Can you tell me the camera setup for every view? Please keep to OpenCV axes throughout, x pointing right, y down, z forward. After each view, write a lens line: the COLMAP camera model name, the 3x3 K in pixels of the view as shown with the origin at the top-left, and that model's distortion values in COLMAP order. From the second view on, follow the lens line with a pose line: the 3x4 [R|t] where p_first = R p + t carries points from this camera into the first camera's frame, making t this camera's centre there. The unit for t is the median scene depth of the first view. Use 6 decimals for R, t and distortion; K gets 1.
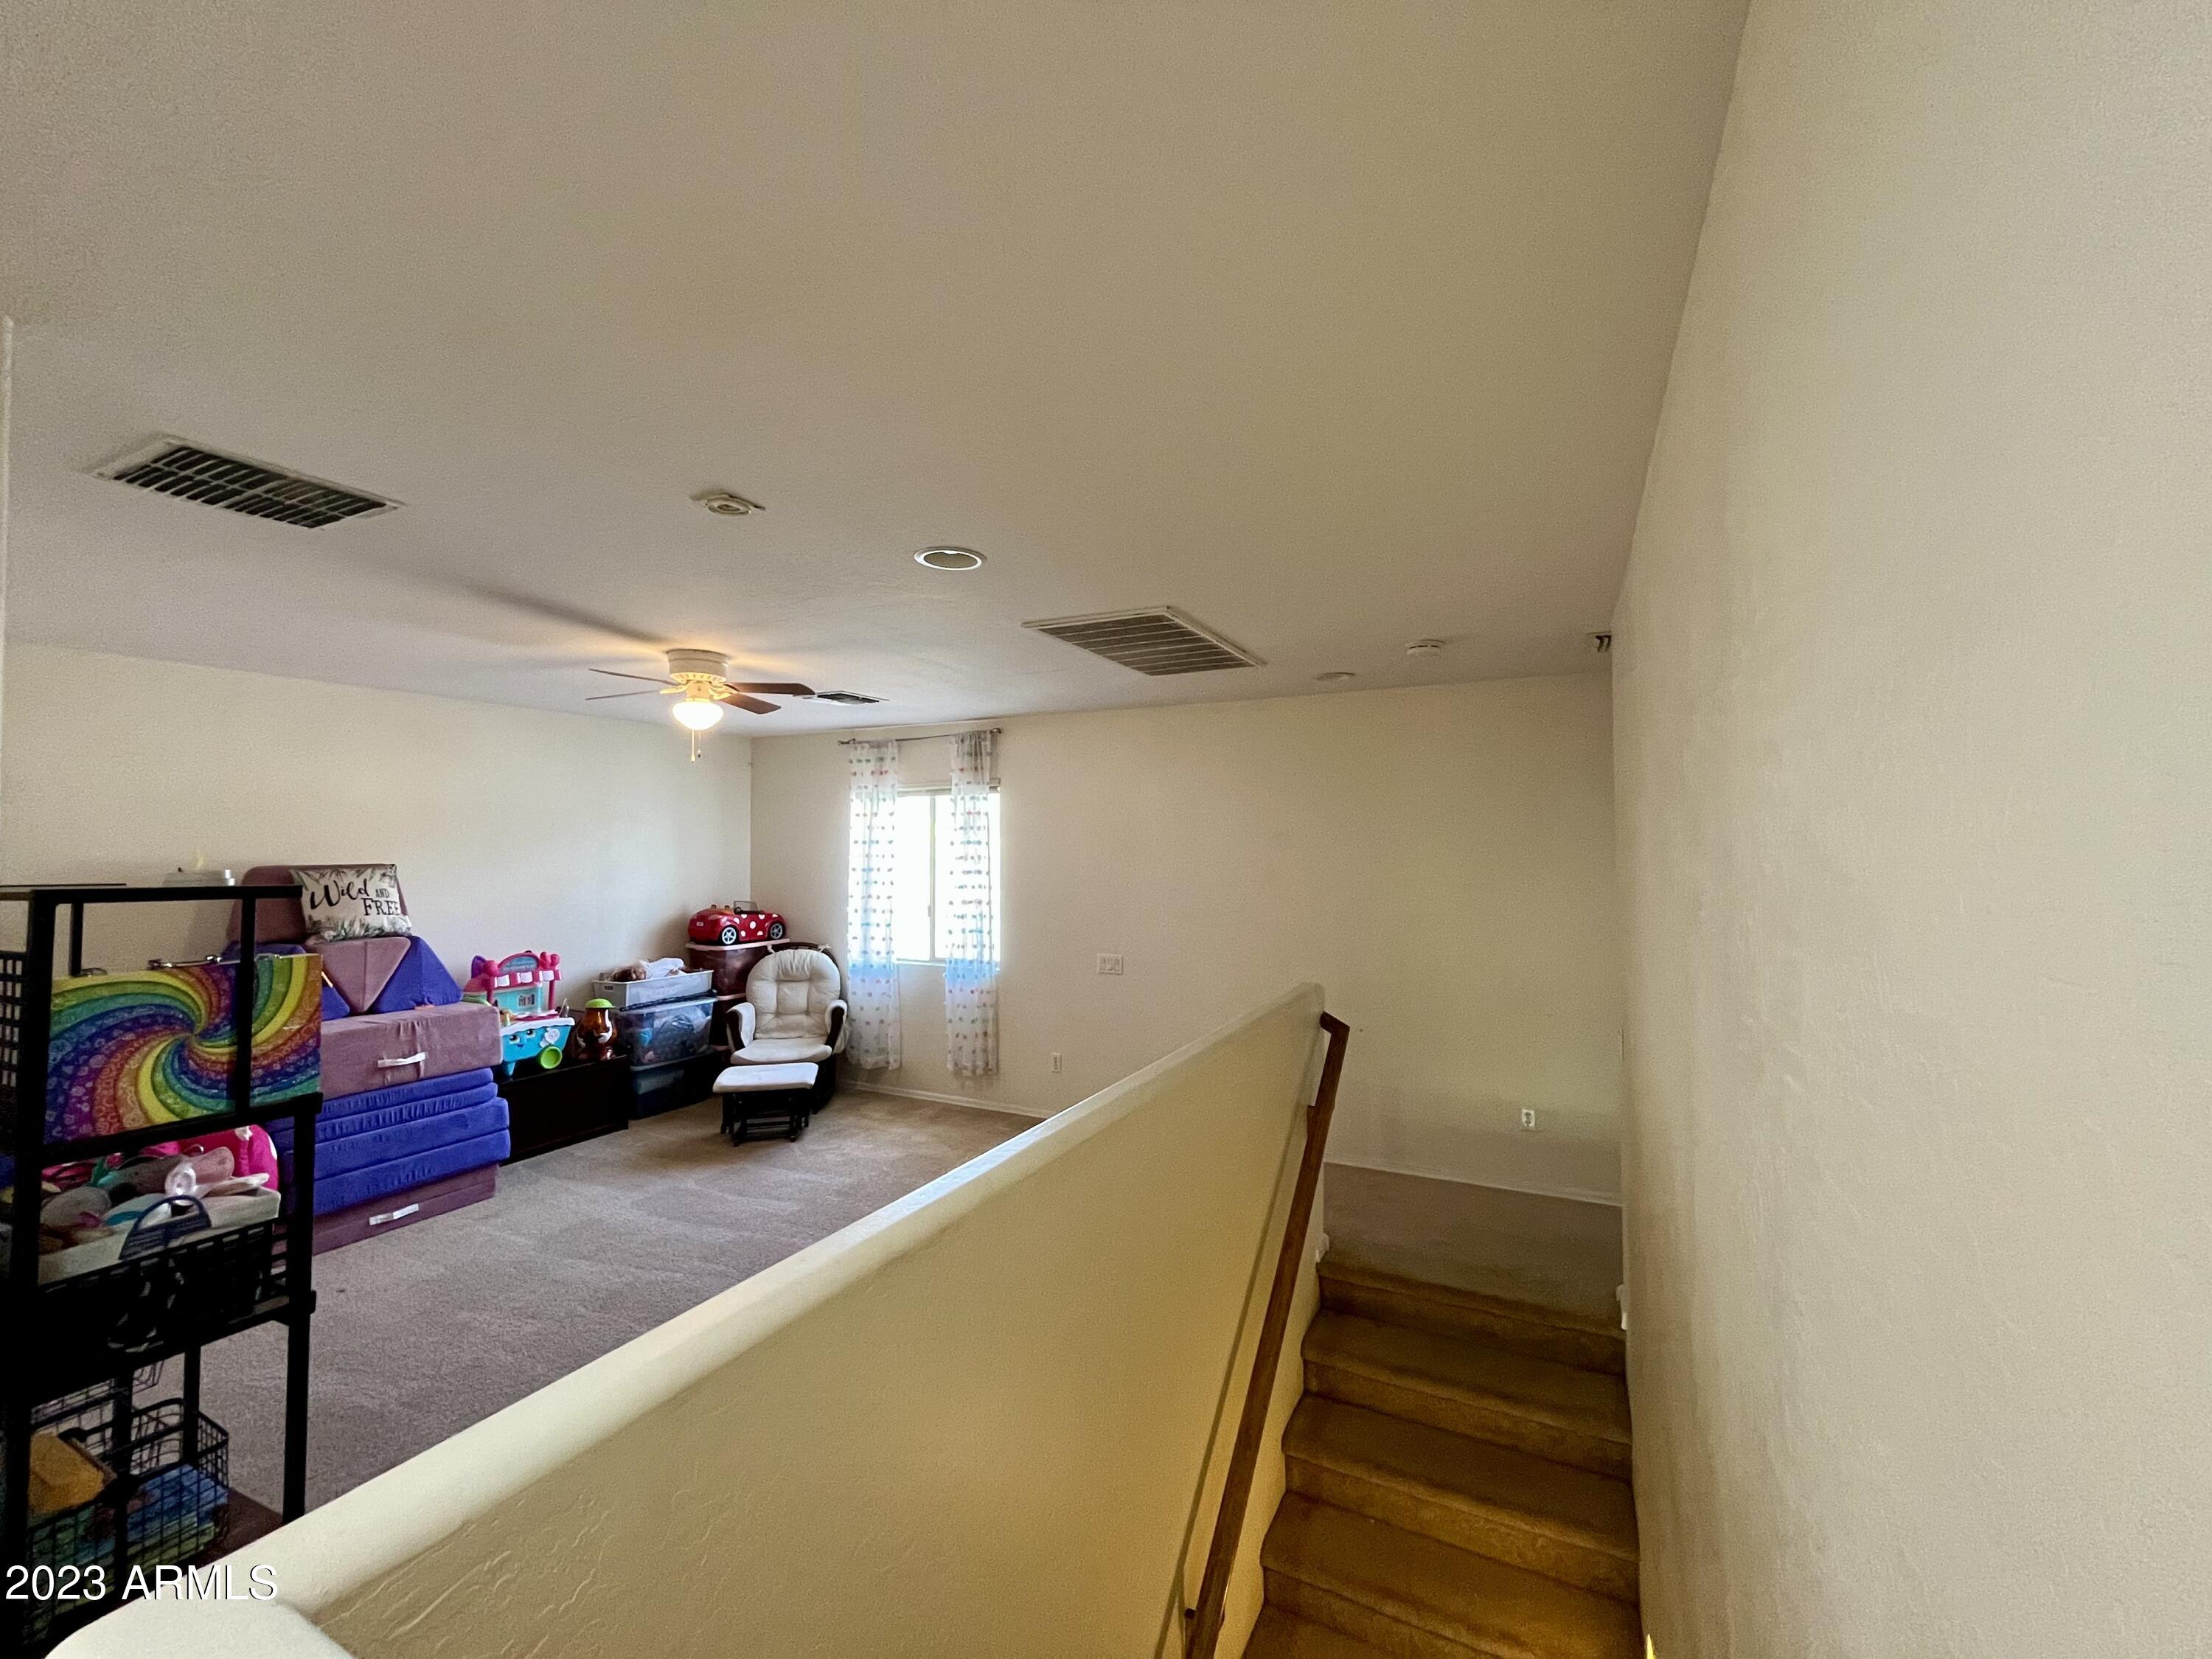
lens RADIAL K [[875.6, 0, 1106.0], [0, 875.6, 829.5], [0, 0, 1]] dist [-0.000645, -0.000105]
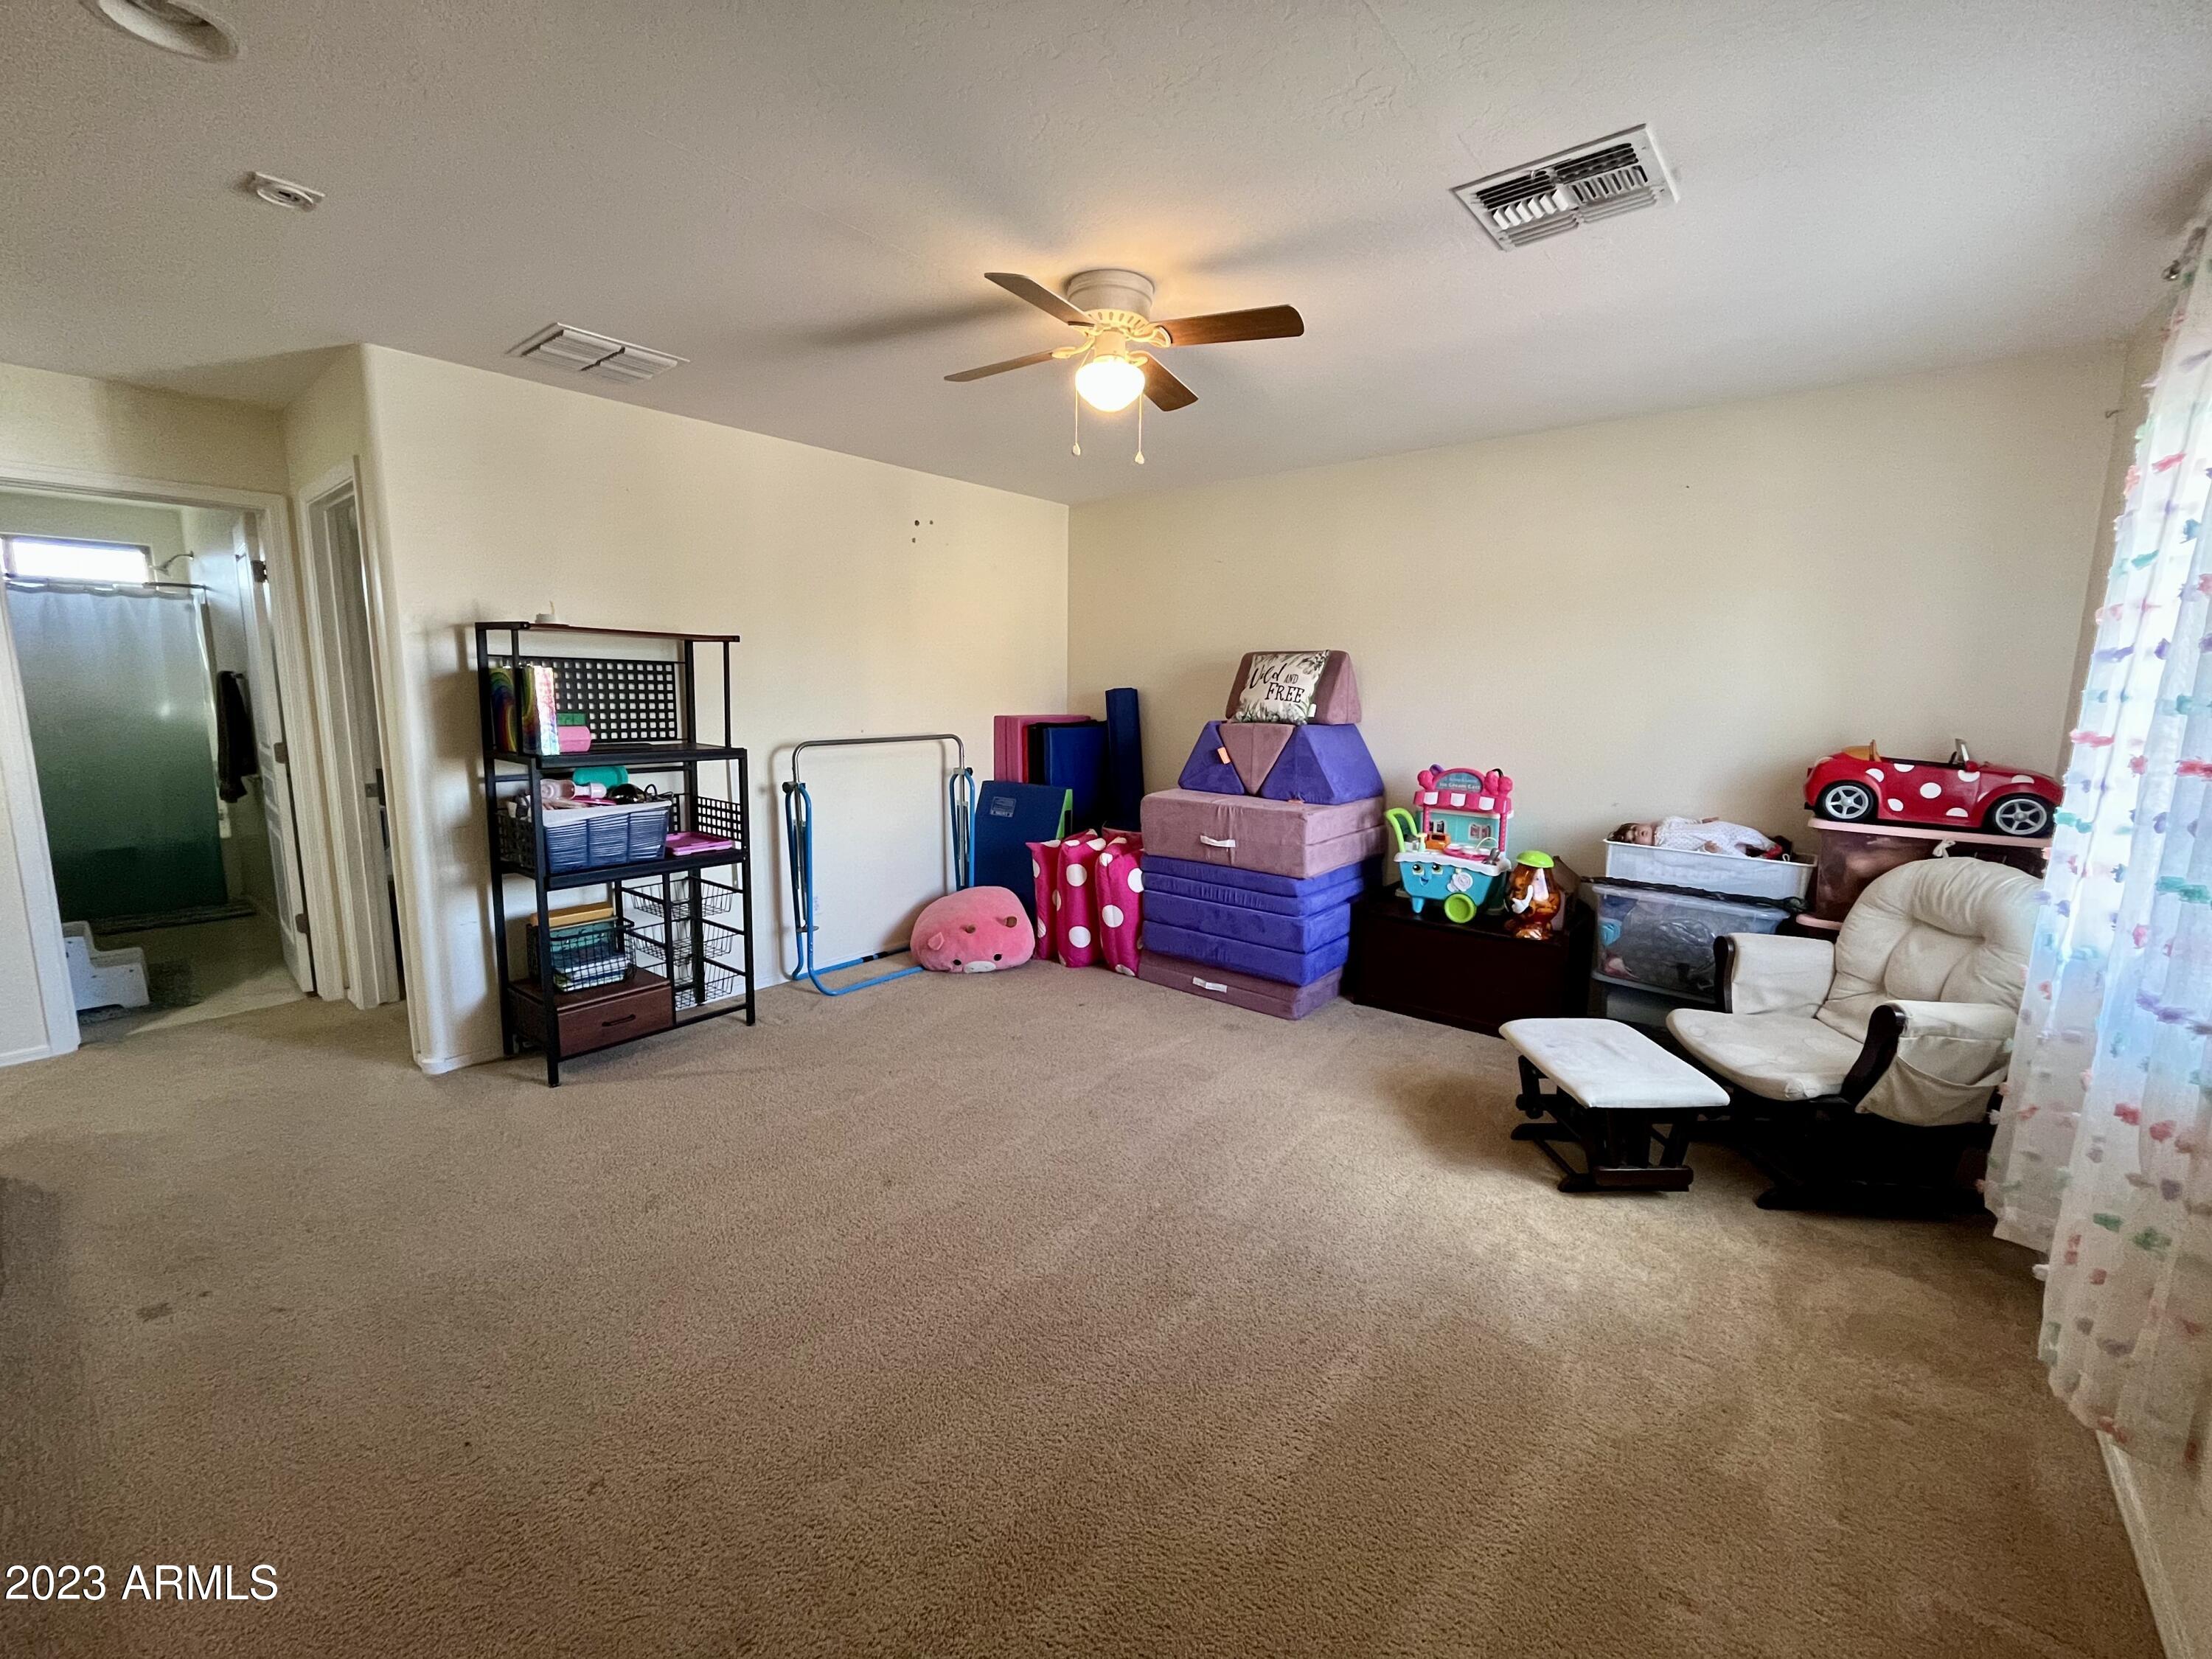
lens RADIAL K [[875.6, 0, 1106.0], [0, 875.6, 829.5], [0, 0, 1]] dist [-0.000645, -0.000105]
pose [[-0.190615, 0.157104, -0.969012, 0.159635], [0.002069, 0.987173, 0.159641, 0.073249], [0.981663, 0.028425, -0.188495, 0.876607]]
